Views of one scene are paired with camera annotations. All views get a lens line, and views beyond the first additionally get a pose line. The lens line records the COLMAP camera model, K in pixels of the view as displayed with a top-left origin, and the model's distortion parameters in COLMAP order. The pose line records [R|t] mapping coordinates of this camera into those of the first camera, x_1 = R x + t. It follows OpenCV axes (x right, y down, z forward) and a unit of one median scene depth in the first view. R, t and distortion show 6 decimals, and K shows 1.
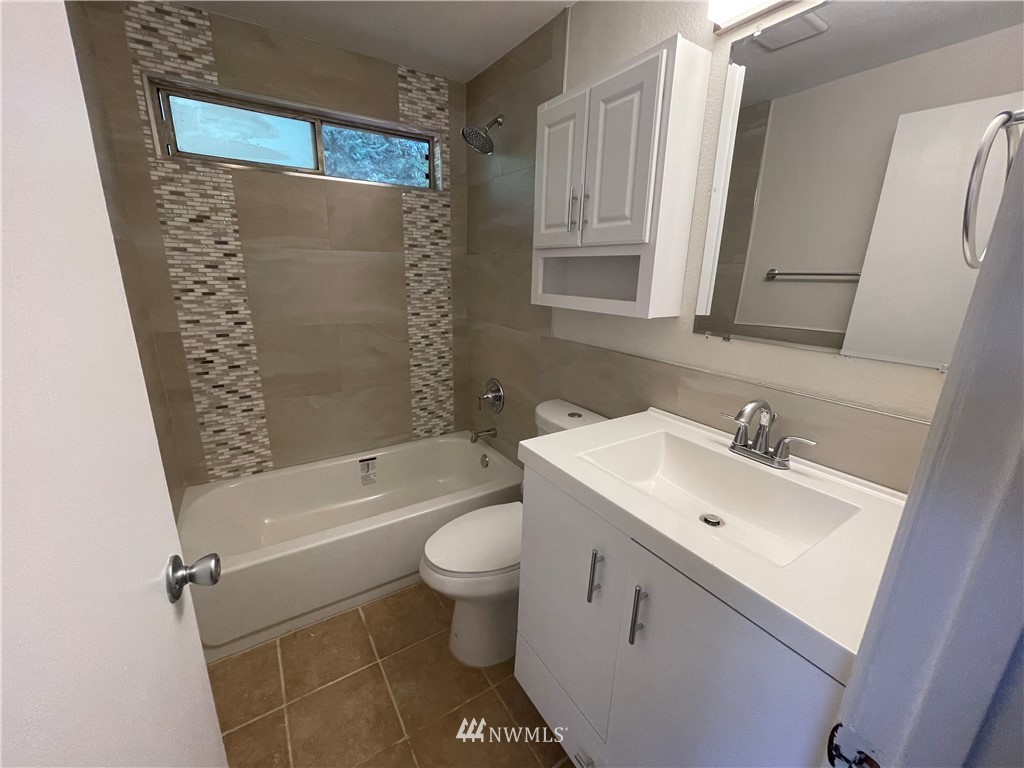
lens RADIAL K [[413.4, 0, 512.3], [0, 413.4, 383.3], [0, 0, 1]] dist [-0.011095, 0.003115]
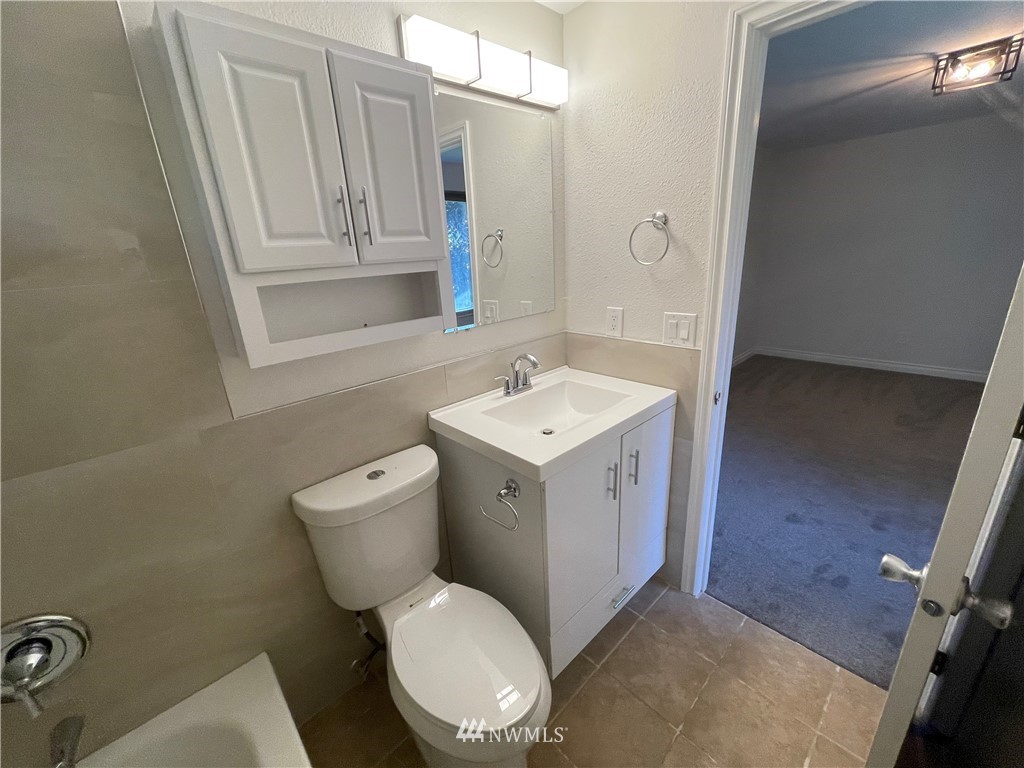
lens RADIAL K [[413.4, 0, 516.9], [0, 413.4, 382.0], [0, 0, 1]] dist [-0.011095, 0.003115]
pose [[-0.184328, -0.315570, 0.930827, -0.504046], [0.304741, 0.882034, 0.359374, -0.244871], [-0.934428, 0.349904, -0.066416, 0.641584]]
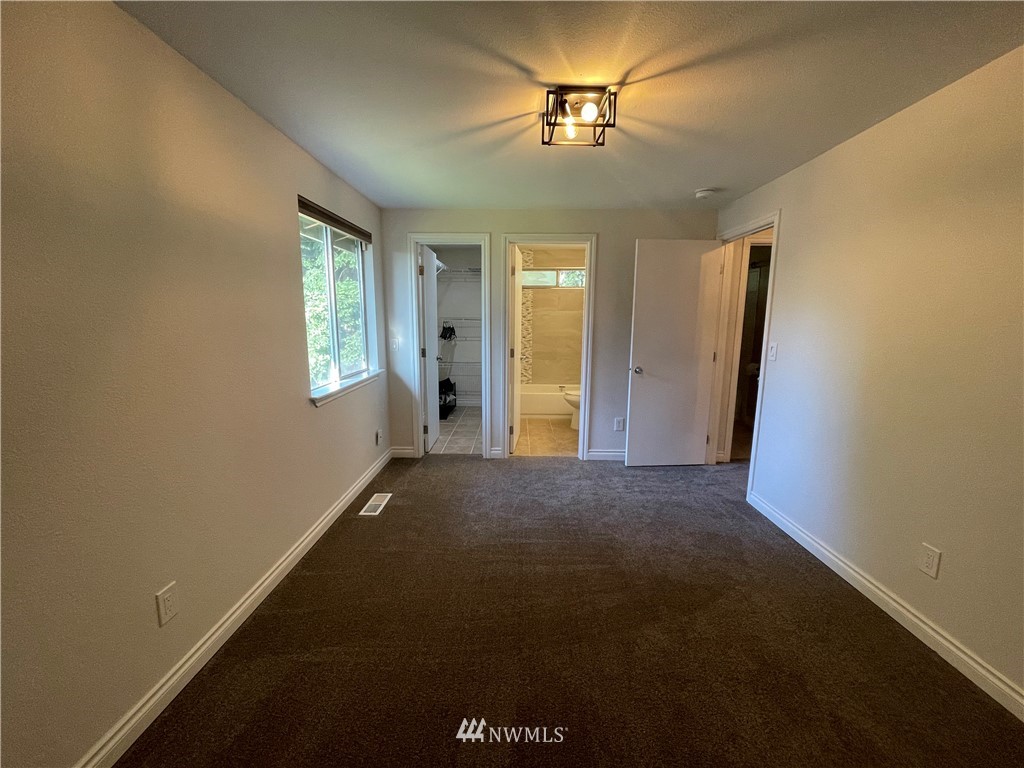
lens RADIAL K [[413.4, 0, 509.2], [0, 413.4, 383.5], [0, 0, 1]] dist [-0.011095, 0.003115]
pose [[0.832533, 0.068792, -0.549688, 1.042902], [-0.133368, 0.987965, -0.078351, 0.524555], [0.537682, 0.138540, 0.831688, -1.766474]]
